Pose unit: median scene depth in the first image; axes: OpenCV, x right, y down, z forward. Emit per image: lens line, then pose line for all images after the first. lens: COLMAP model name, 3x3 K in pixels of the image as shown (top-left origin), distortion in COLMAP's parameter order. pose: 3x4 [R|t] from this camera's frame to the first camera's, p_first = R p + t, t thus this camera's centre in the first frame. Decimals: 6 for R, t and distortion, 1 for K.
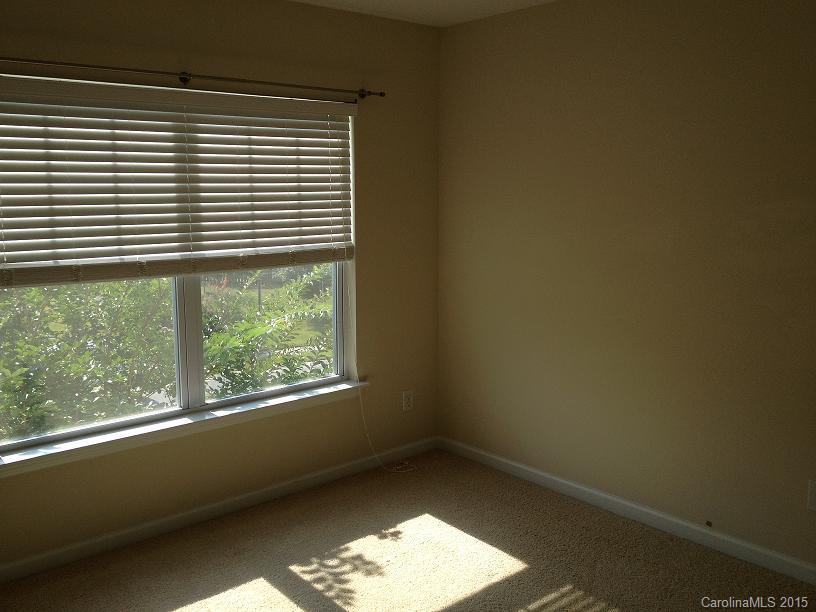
lens RADIAL K [[773.5, 0, 408.0], [0, 773.5, 306.0], [0, 0, 1]] dist [0.130832, -0.224710]
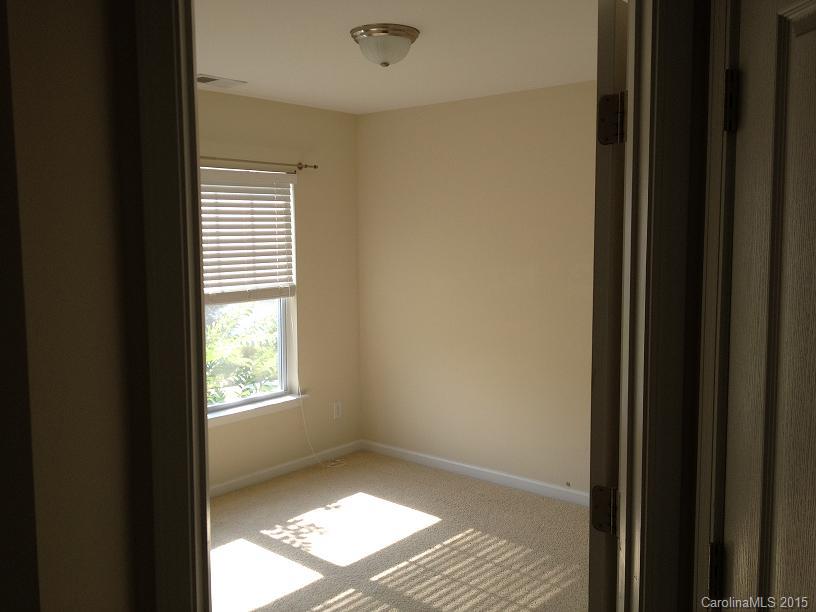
lens RADIAL K [[773.5, 0, 408.0], [0, 773.5, 306.0], [0, 0, 1]] dist [0.130832, -0.224710]
pose [[0.988988, -0.011968, 0.147511, -0.077057], [0.020707, 0.998111, -0.057849, 0.033115], [-0.146540, 0.060266, 0.987367, -0.272160]]
